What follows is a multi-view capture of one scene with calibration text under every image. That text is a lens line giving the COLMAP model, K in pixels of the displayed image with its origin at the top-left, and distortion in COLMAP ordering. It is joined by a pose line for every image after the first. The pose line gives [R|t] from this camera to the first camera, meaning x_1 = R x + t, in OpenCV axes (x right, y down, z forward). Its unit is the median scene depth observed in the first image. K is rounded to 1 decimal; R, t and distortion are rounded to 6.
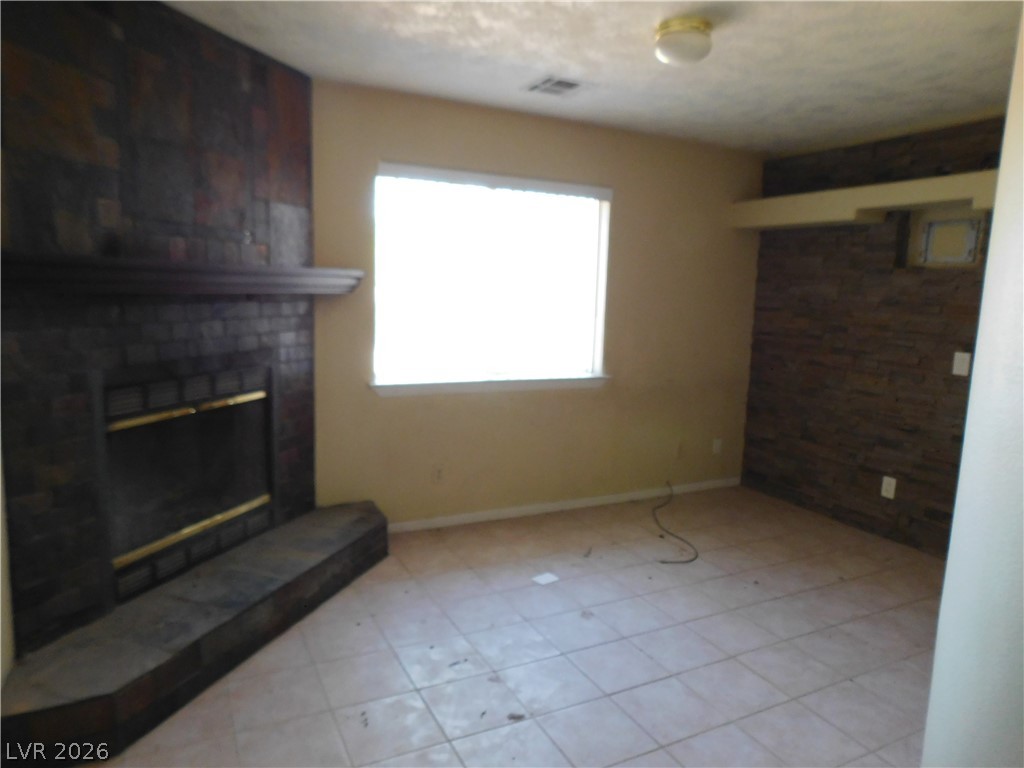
lens RADIAL K [[674.6, 0, 486.6], [0, 674.6, 368.7], [0, 0, 1]] dist [-0.067660, 0.047801]
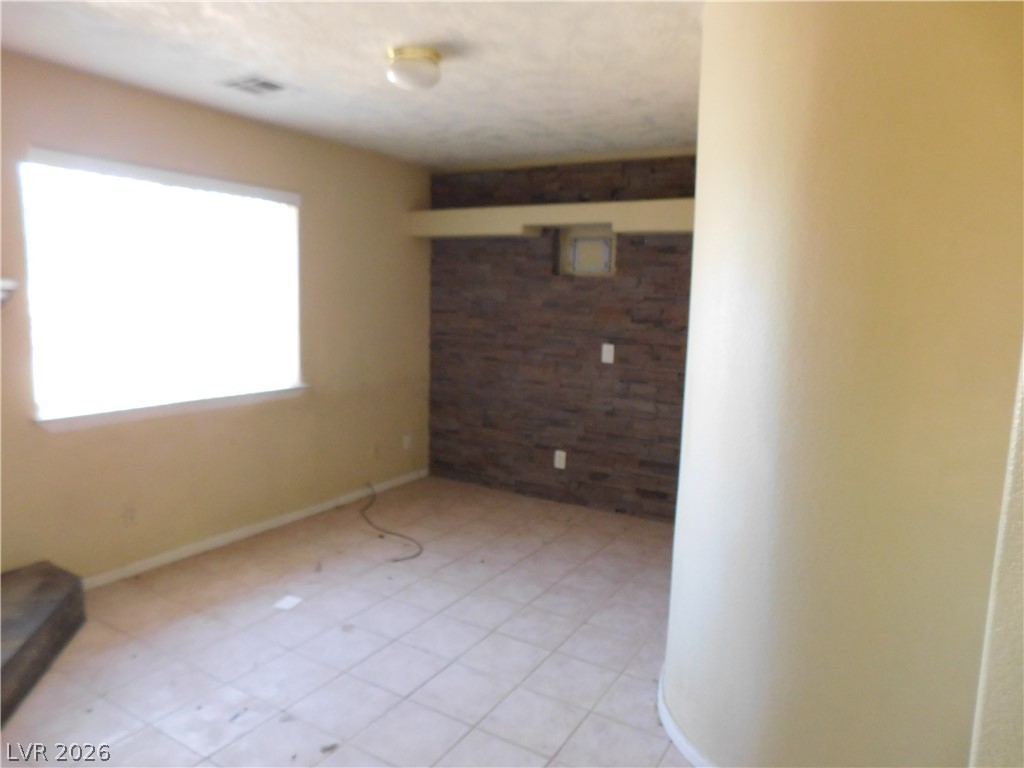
lens RADIAL K [[674.6, 0, 508.4], [0, 674.6, 367.2], [0, 0, 1]] dist [-0.067660, 0.047801]
pose [[0.846192, -0.066253, 0.528744, -0.116555], [0.066727, 0.997605, 0.018213, -0.017173], [-0.528684, 0.019870, 0.848586, 0.017380]]
